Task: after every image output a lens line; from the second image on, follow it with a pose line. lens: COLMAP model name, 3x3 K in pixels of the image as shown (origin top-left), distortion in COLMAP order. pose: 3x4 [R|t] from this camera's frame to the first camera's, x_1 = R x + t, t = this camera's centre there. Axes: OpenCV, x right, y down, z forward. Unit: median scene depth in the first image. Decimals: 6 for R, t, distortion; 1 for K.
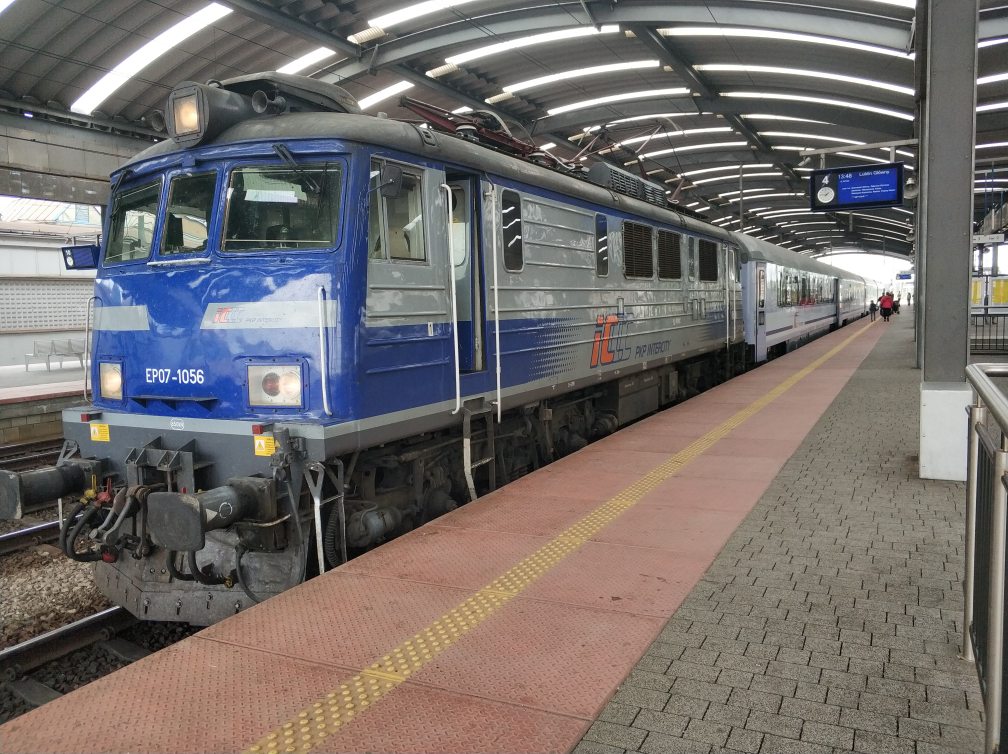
lens RADIAL K [[794.1, 0, 504.0], [0, 794.1, 377.8], [0, 0, 1]] dist [0.010134, 0.008315]
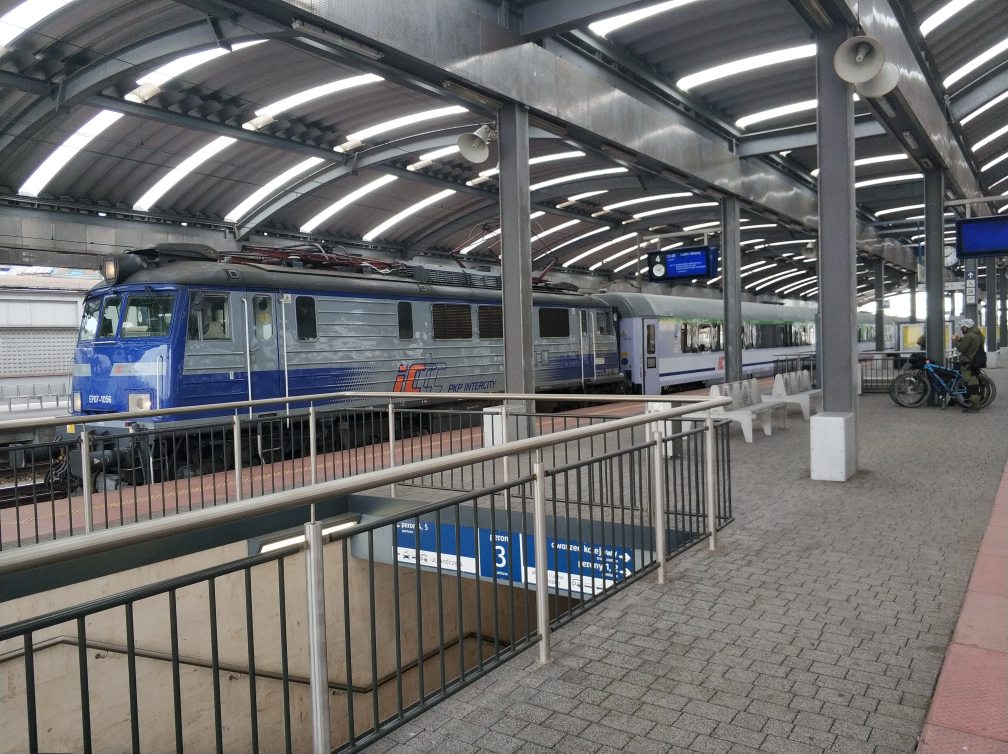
lens RADIAL K [[794.1, 0, 503.5], [0, 794.1, 377.2], [0, 0, 1]] dist [0.010134, 0.008315]
pose [[0.993522, -0.001241, -0.113630, 0.235914], [-0.004562, 0.998699, -0.050796, 0.011110], [0.113545, 0.050986, 0.992224, -0.249288]]
